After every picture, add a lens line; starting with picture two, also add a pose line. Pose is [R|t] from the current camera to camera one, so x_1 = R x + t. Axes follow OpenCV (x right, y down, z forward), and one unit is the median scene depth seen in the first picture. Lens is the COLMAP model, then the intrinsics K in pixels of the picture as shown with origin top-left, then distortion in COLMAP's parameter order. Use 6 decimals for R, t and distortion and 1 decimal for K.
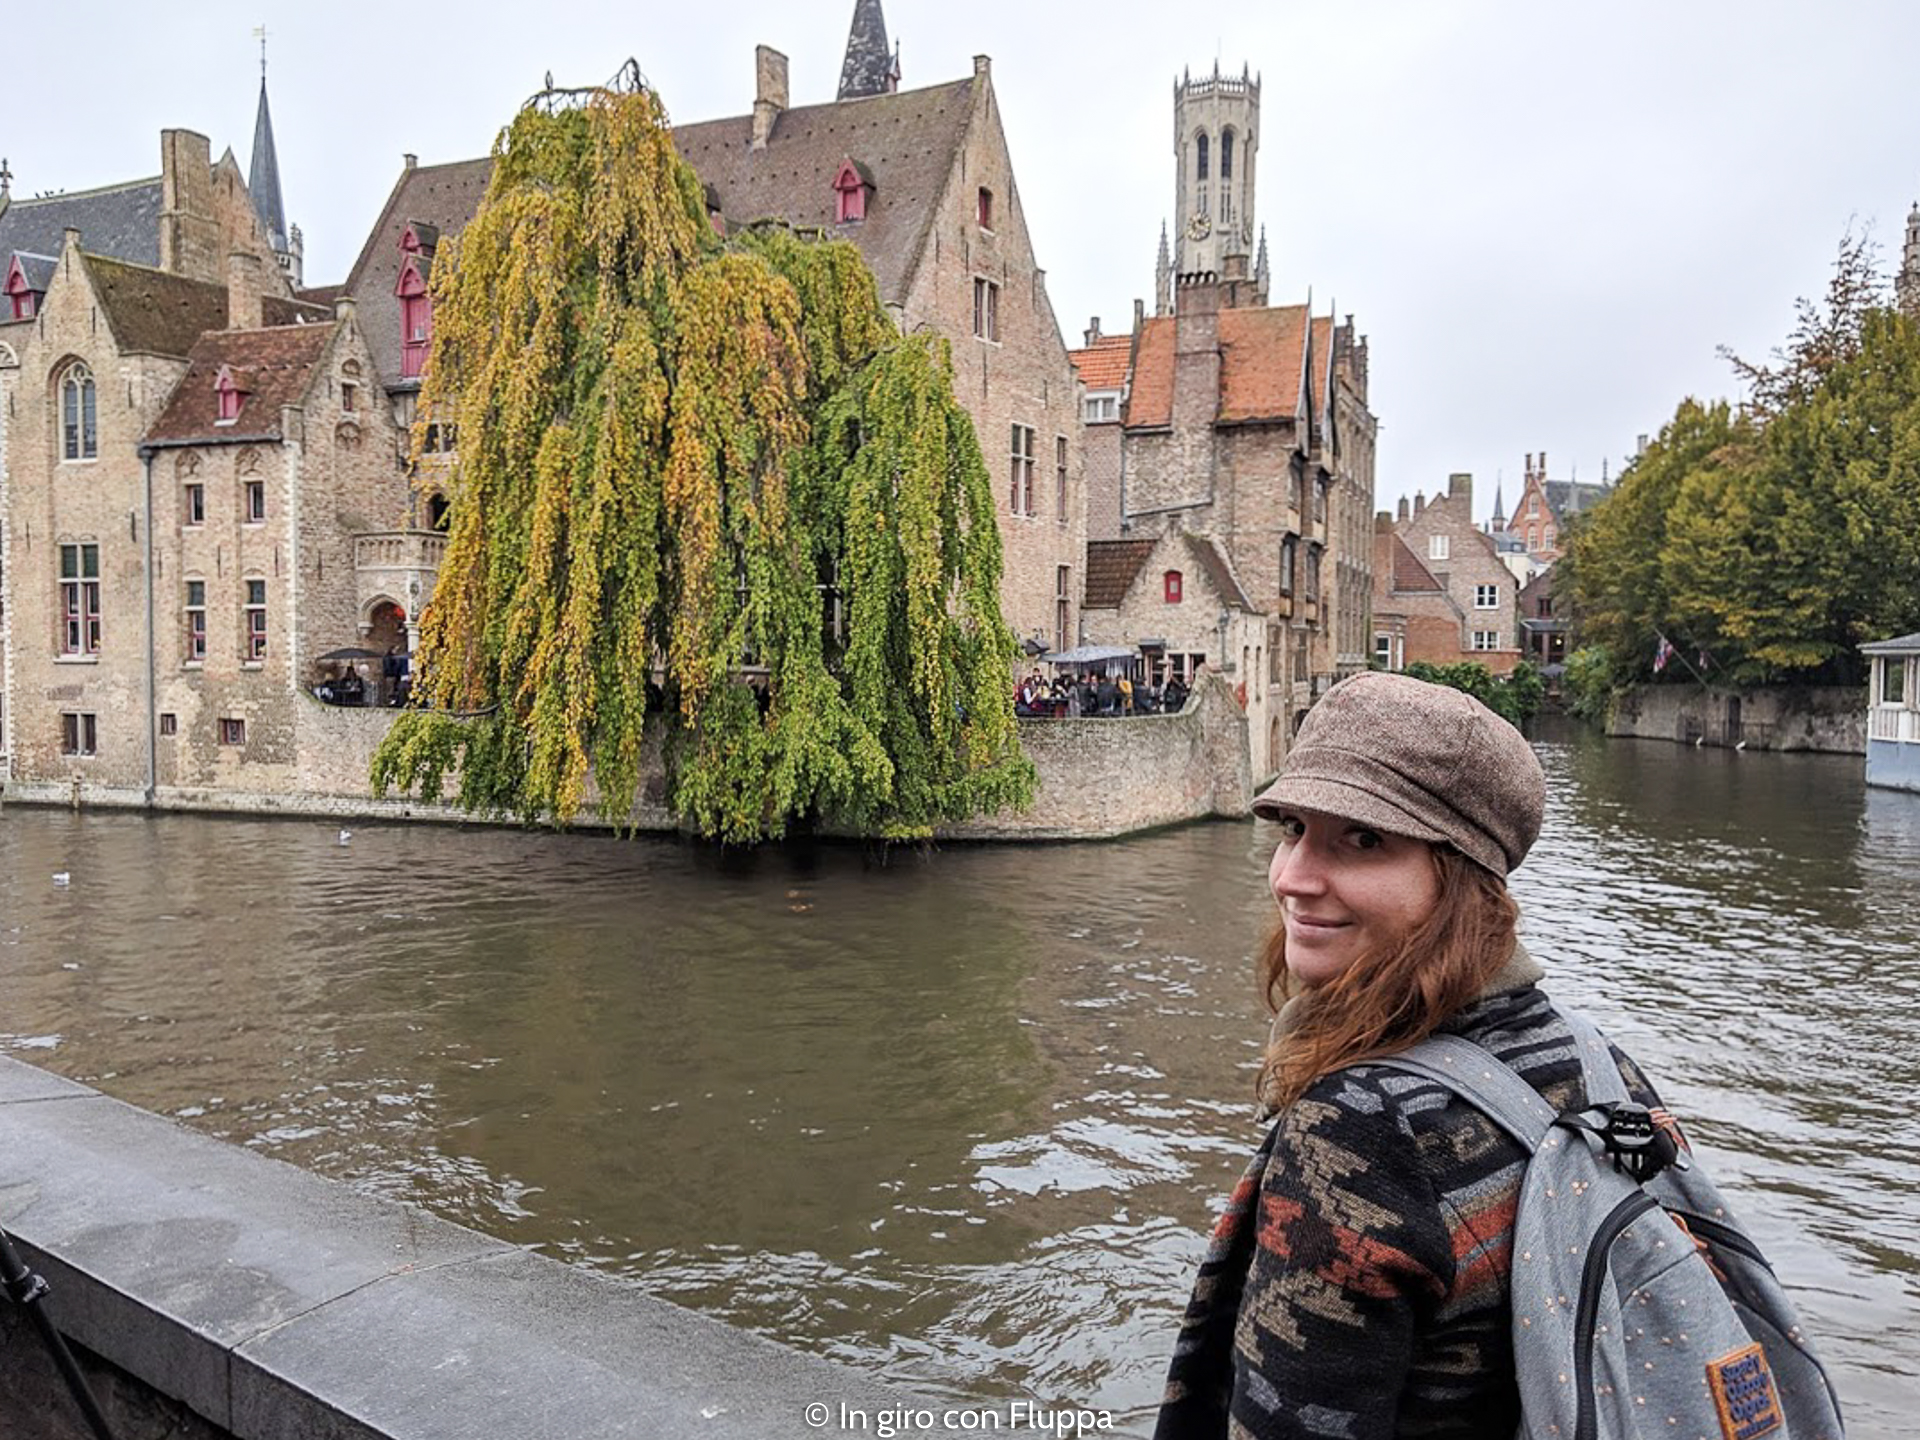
lens RADIAL K [[1562.4, 0, 961.8], [0, 1562.4, 738.1], [0, 0, 1]] dist [0.117019, -0.226027]
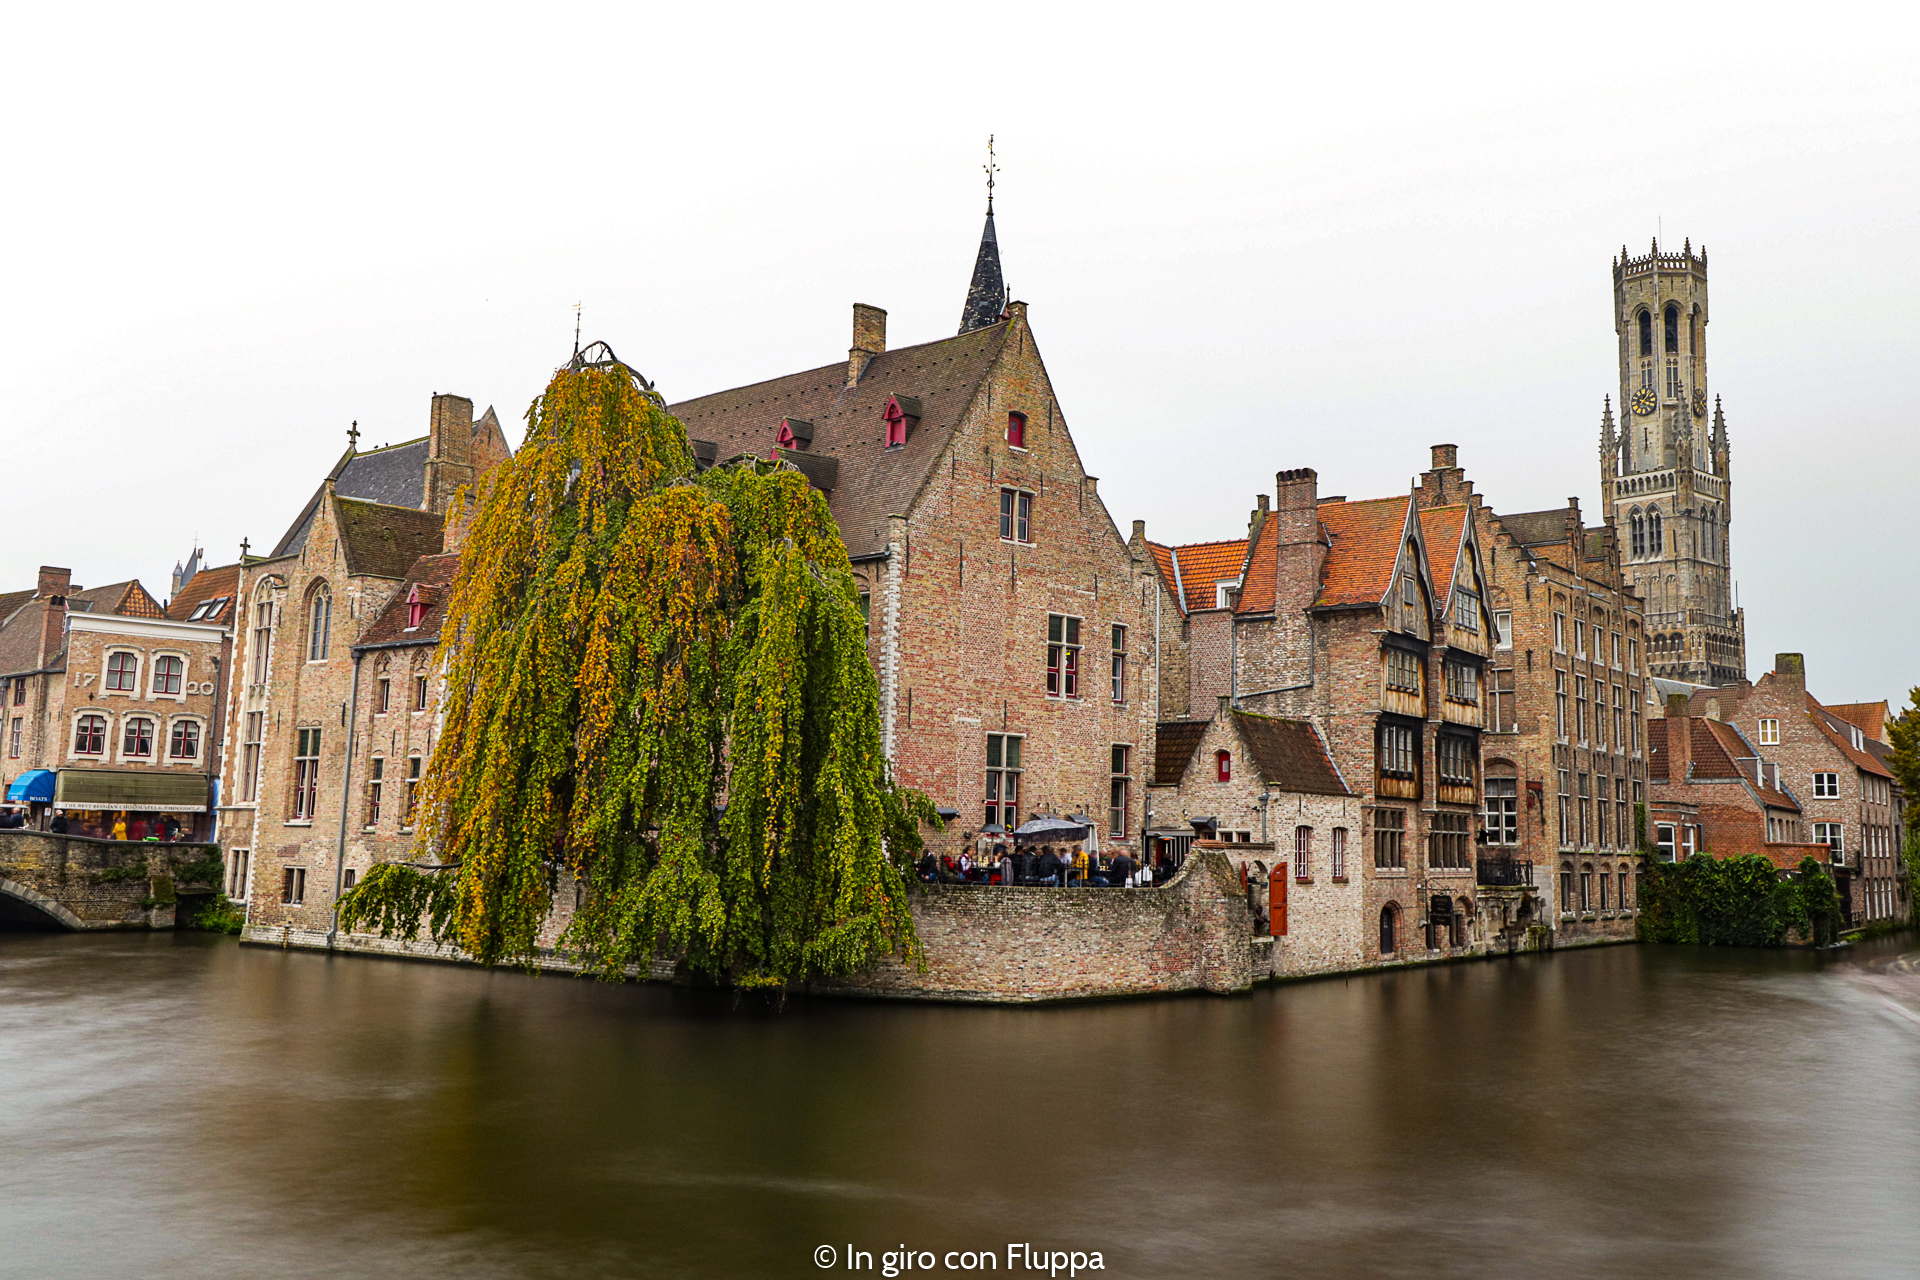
lens RADIAL K [[1588.2, 0, 961.7], [0, 1588.2, 604.3], [0, 0, 1]] dist [0.001818, -0.000874]
pose [[0.966173, -0.021570, -0.256990, 0.257204], [-0.030273, 0.980121, -0.196079, 0.009290], [0.256111, 0.197227, 0.946313, -0.054118]]
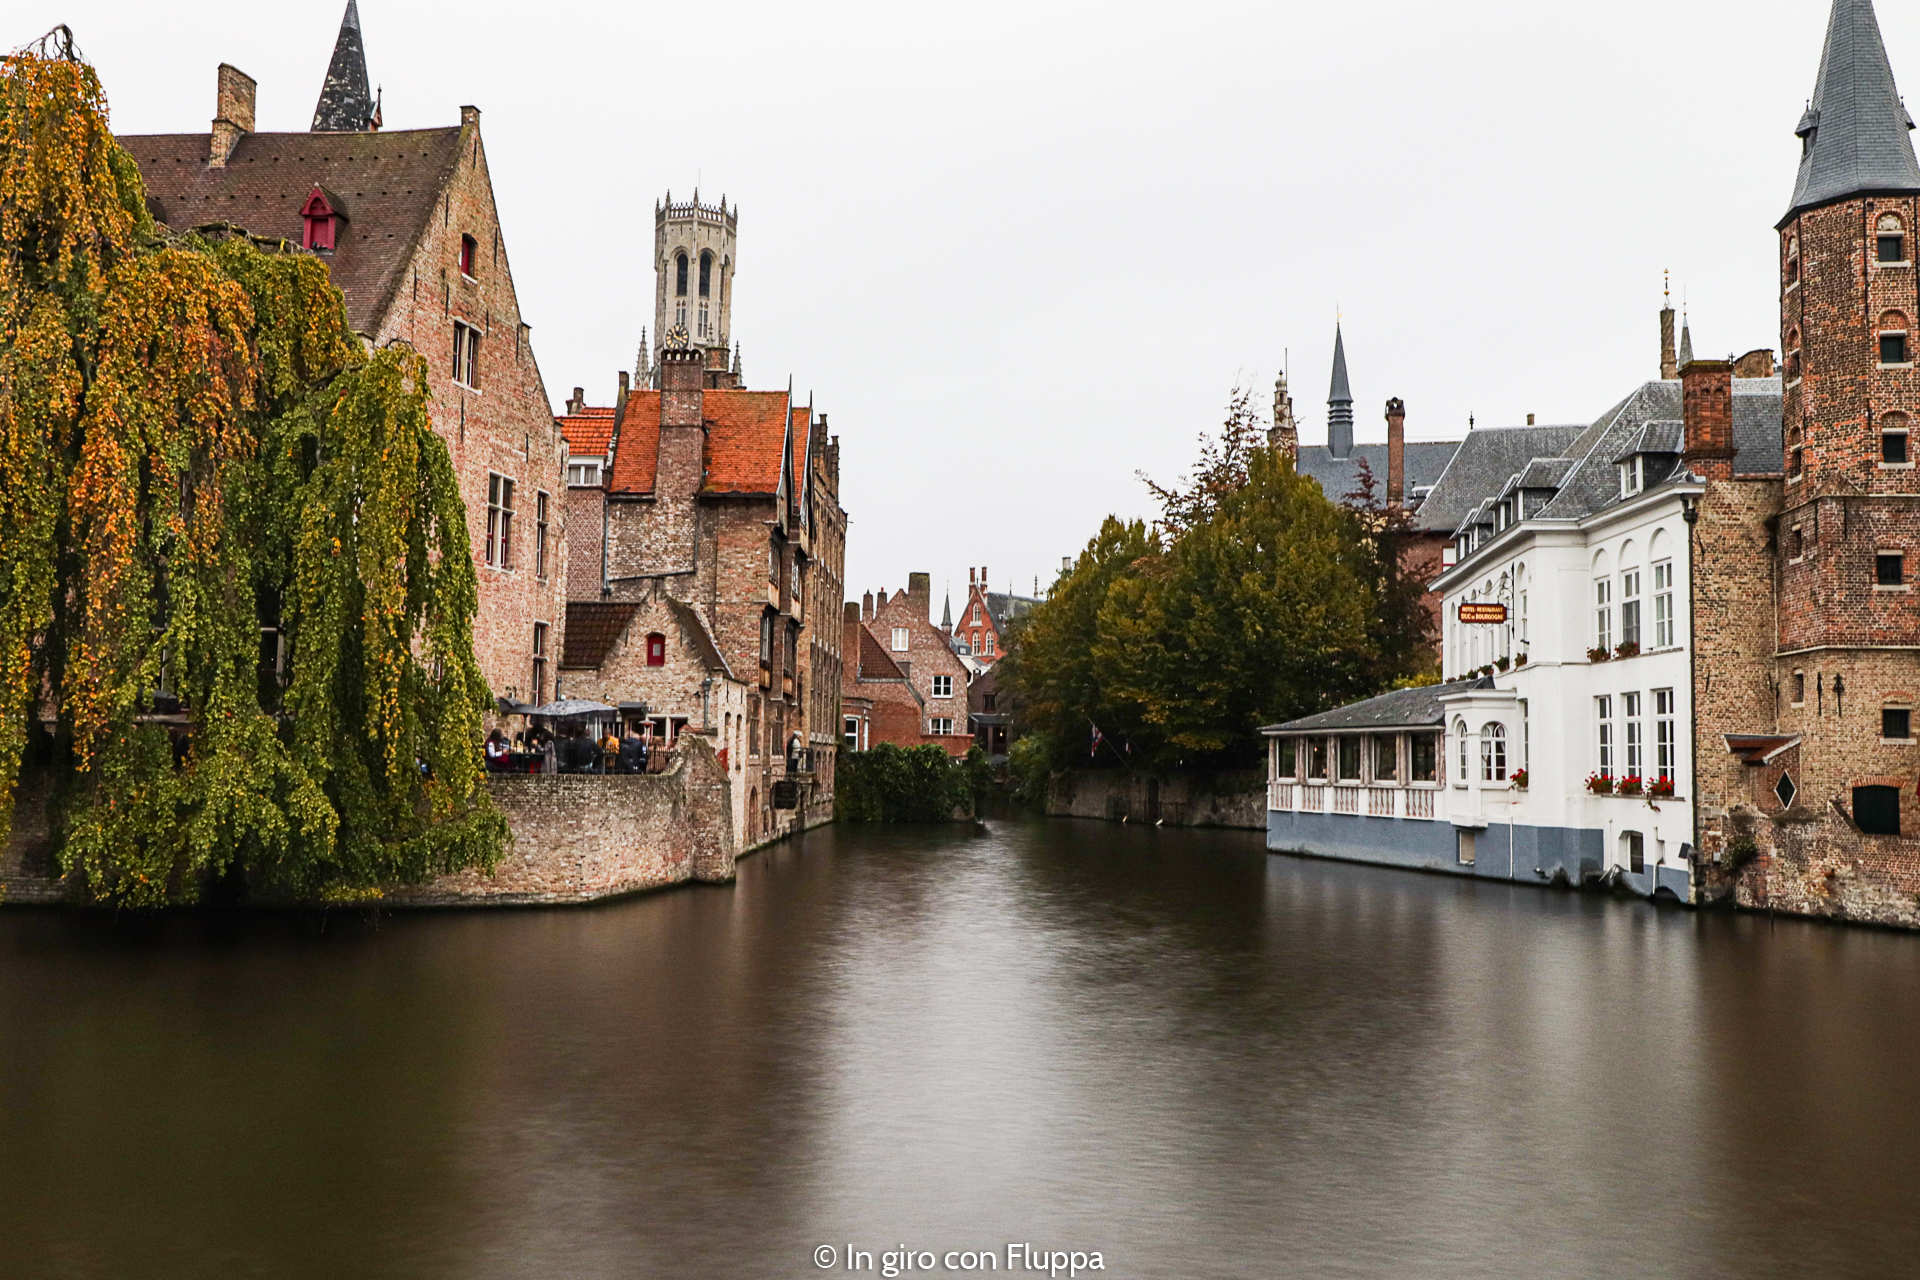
lens RADIAL K [[1538.9, 0, 960.0], [0, 1538.9, 640.0], [0, 0, 1]] dist [0.003928, -0.006953]
pose [[0.944243, 0.038098, 0.327037, -0.000487], [0.001545, 0.992759, -0.120110, 0.014444], [-0.329245, 0.113918, 0.937348, 0.035279]]
